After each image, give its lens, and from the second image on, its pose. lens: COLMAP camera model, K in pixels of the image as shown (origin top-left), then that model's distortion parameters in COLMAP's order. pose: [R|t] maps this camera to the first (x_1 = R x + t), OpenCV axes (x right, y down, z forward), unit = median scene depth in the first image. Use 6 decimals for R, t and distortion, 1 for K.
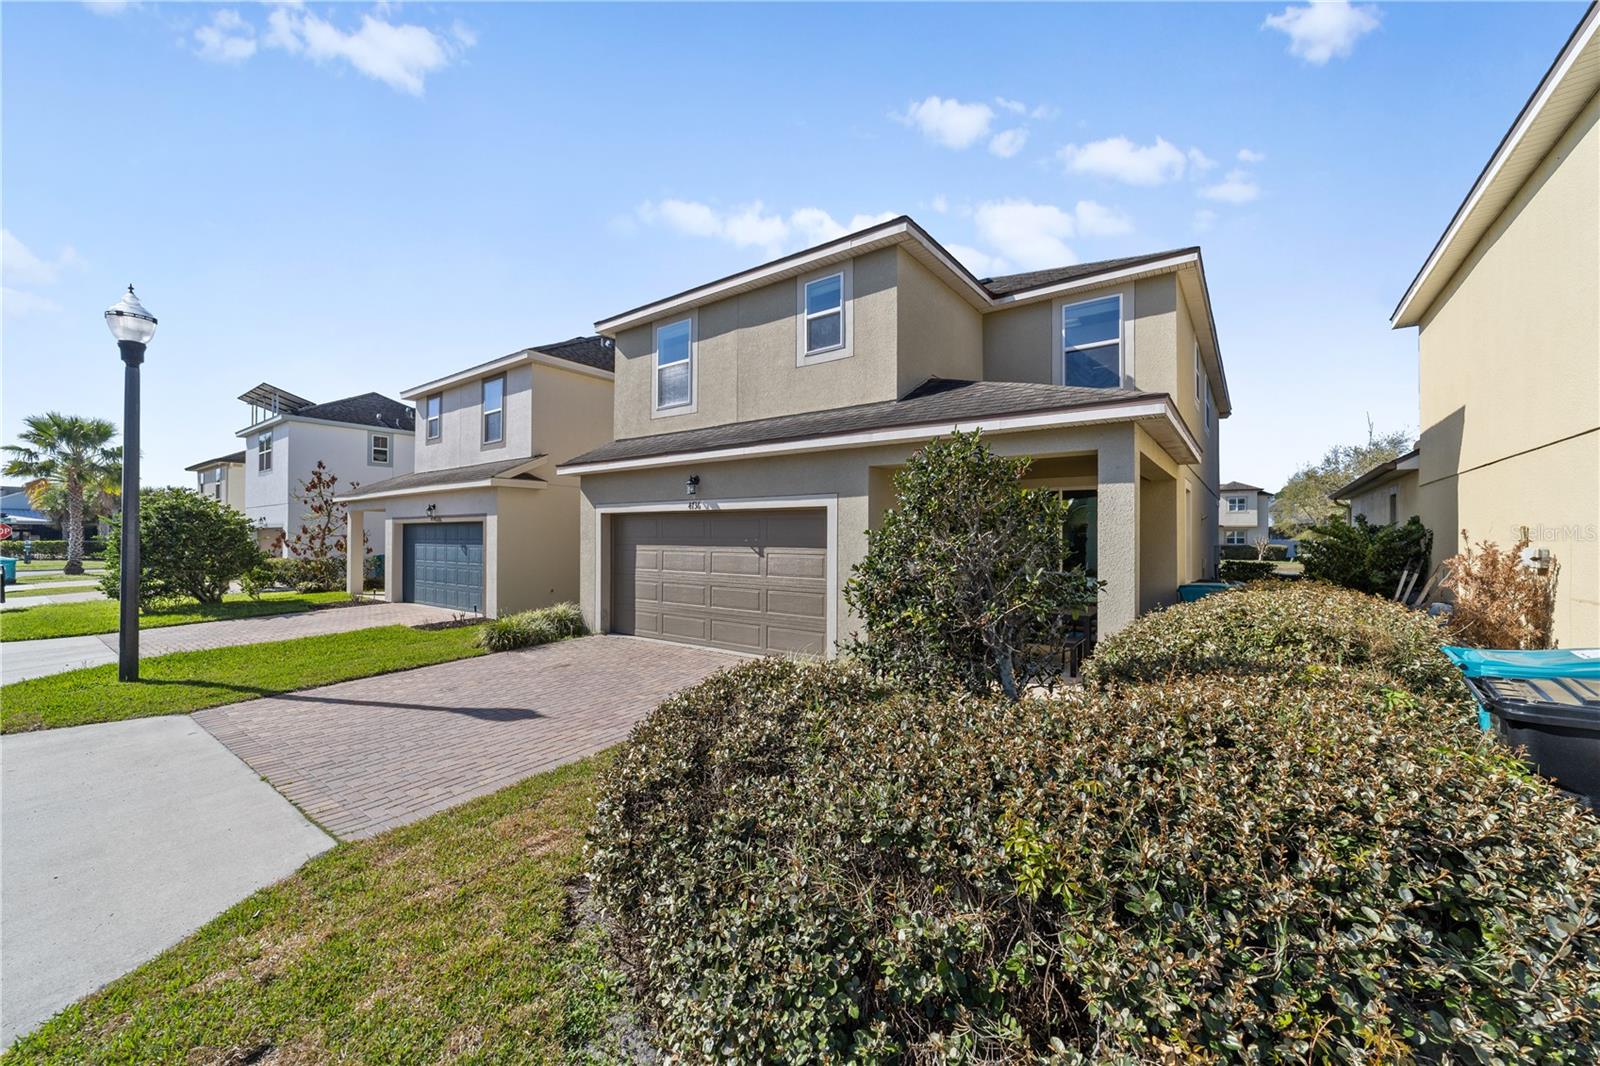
lens RADIAL K [[620.6, 0, 788.6], [0, 620.6, 535.5], [0, 0, 1]] dist [-0.006893, 0.002293]
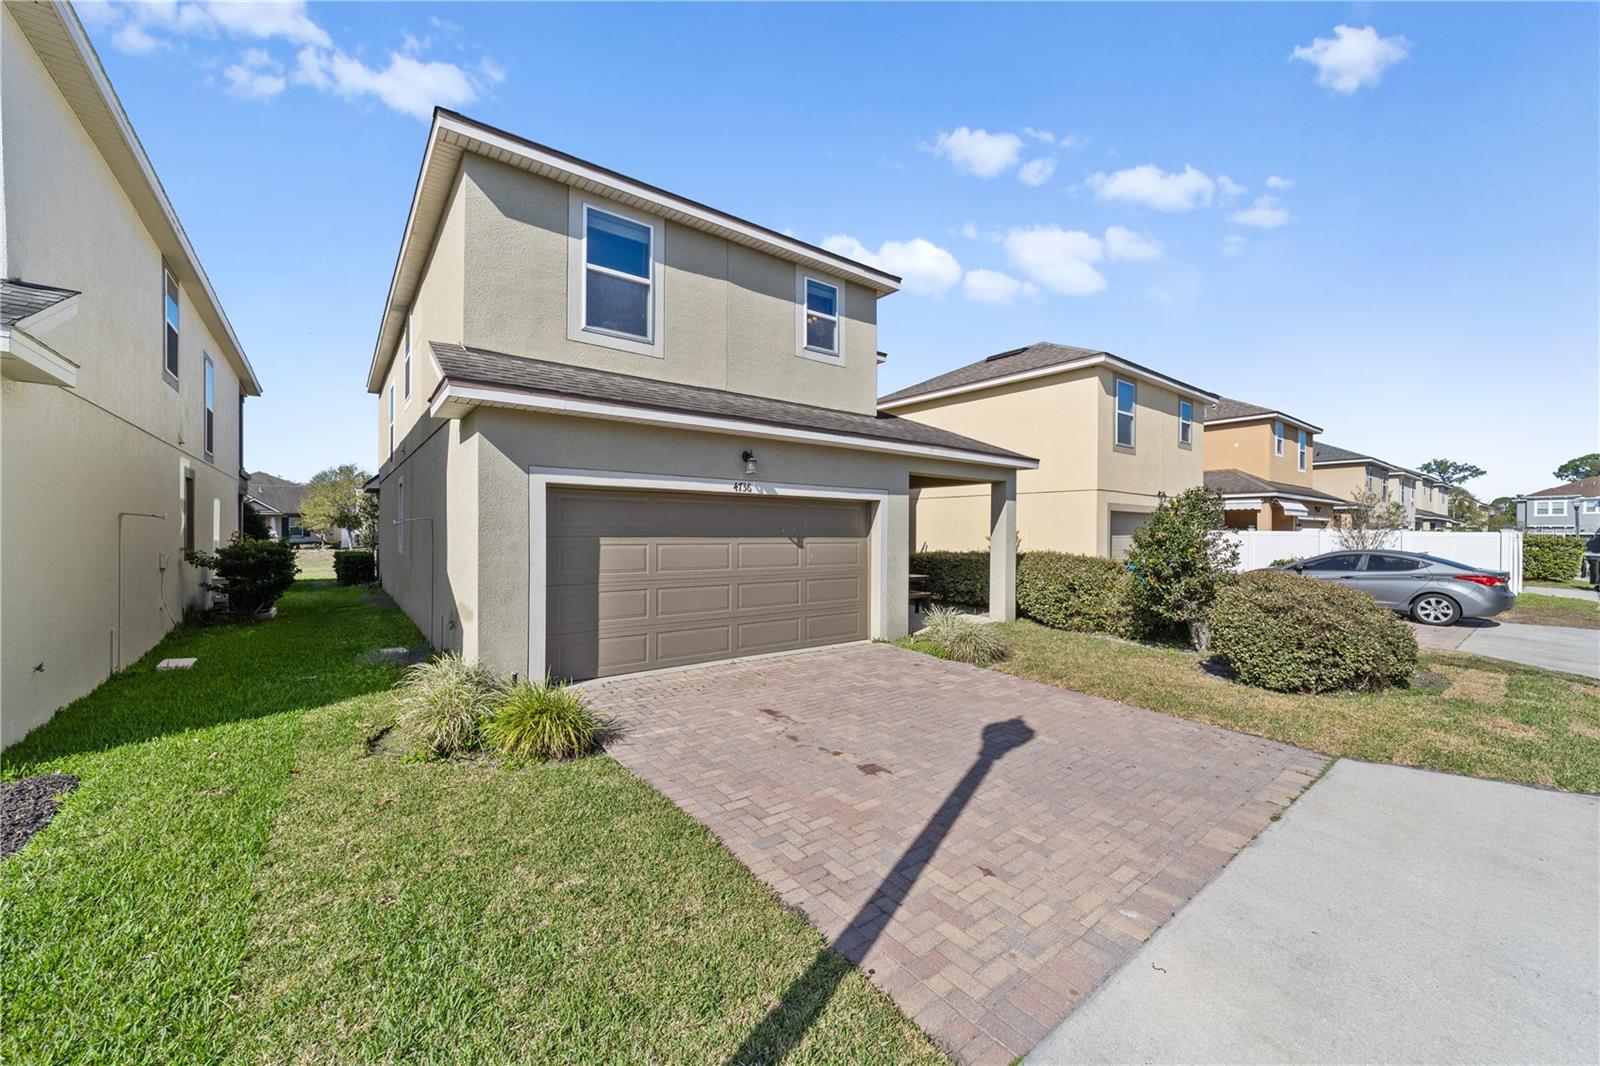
lens RADIAL K [[620.6, 0, 800.3], [0, 620.6, 536.9], [0, 0, 1]] dist [-0.006893, 0.002293]
pose [[0.246927, -0.010389, 0.968978, -0.945066], [-0.007837, 0.999888, 0.012718, 0.005956], [-0.969002, -0.010734, 0.246818, 0.741202]]
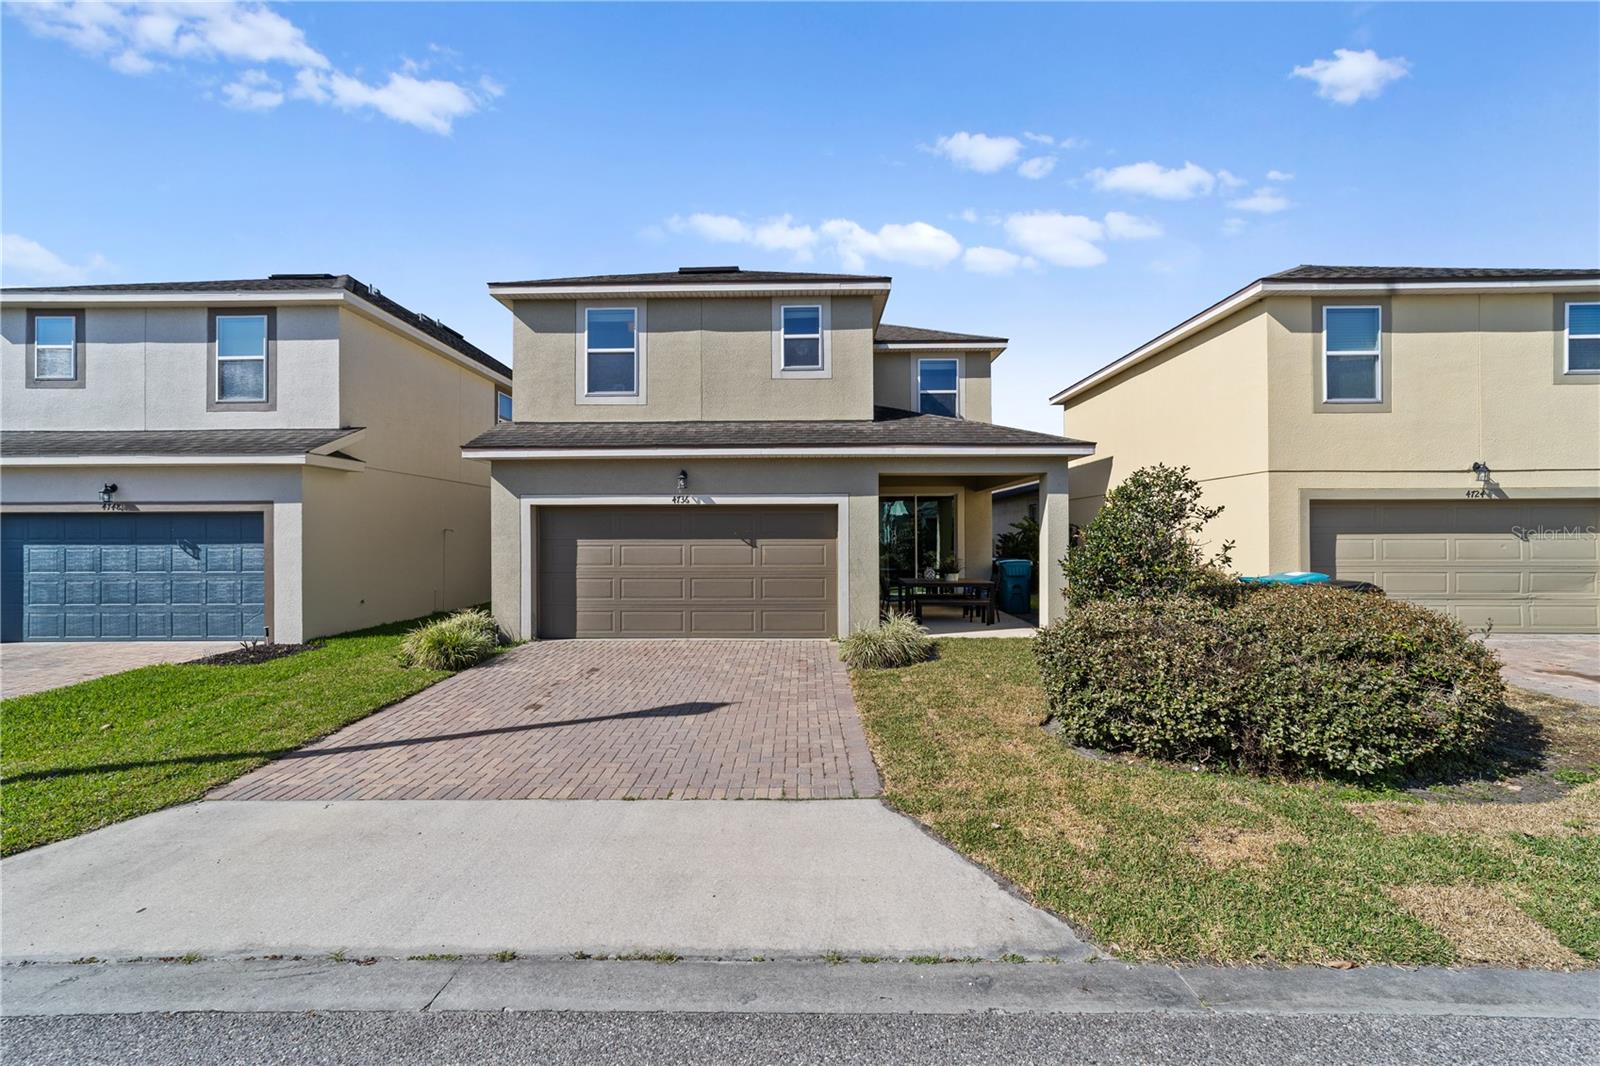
lens RADIAL K [[620.6, 0, 793.2], [0, 620.6, 539.2], [0, 0, 1]] dist [-0.006893, 0.002293]
pose [[0.803839, -0.010469, 0.594755, -0.621354], [0.005320, 0.999932, 0.010410, 0.007000], [-0.594823, -0.005204, 0.803840, 0.076942]]
